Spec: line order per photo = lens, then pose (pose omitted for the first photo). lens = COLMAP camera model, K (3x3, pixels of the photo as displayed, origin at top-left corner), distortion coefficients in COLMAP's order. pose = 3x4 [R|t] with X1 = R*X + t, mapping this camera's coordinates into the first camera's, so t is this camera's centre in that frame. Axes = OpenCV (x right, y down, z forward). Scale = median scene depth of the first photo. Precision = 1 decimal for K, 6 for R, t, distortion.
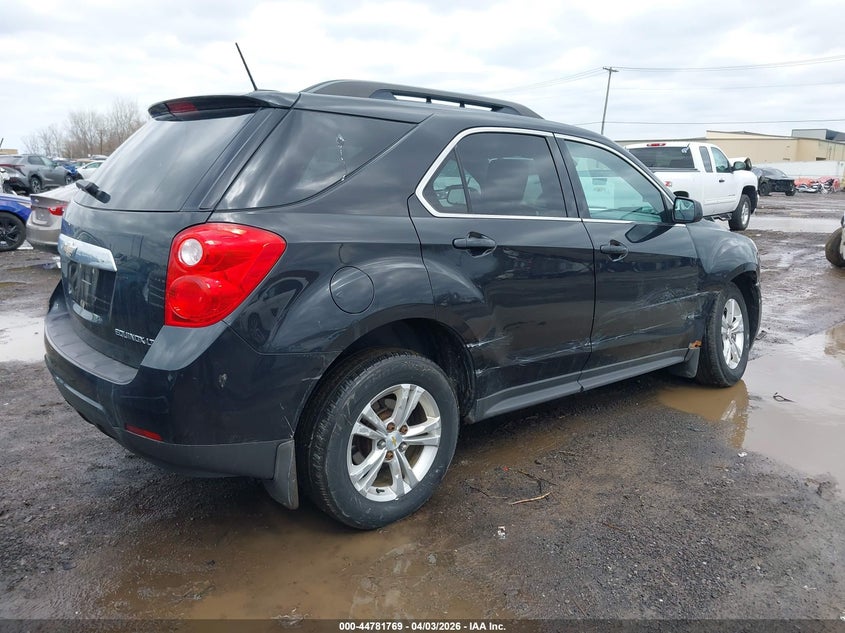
lens RADIAL K [[726.1, 0, 422.5], [0, 726.1, 316.5], [0, 0, 1]] dist [0.083077, -0.004041]
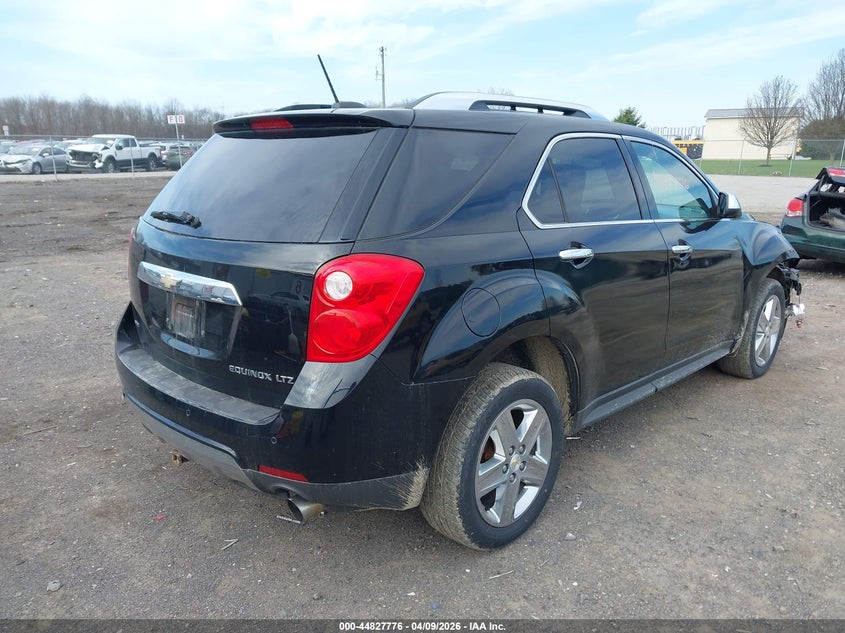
lens RADIAL K [[726.1, 0, 422.5], [0, 726.1, 316.5], [0, 0, 1]] dist [0.083077, -0.004041]
pose [[0.995547, -0.049680, 0.080110, -0.222713], [0.048230, 0.998637, 0.019933, -0.047524], [-0.080991, -0.015981, 0.996587, 0.036582]]
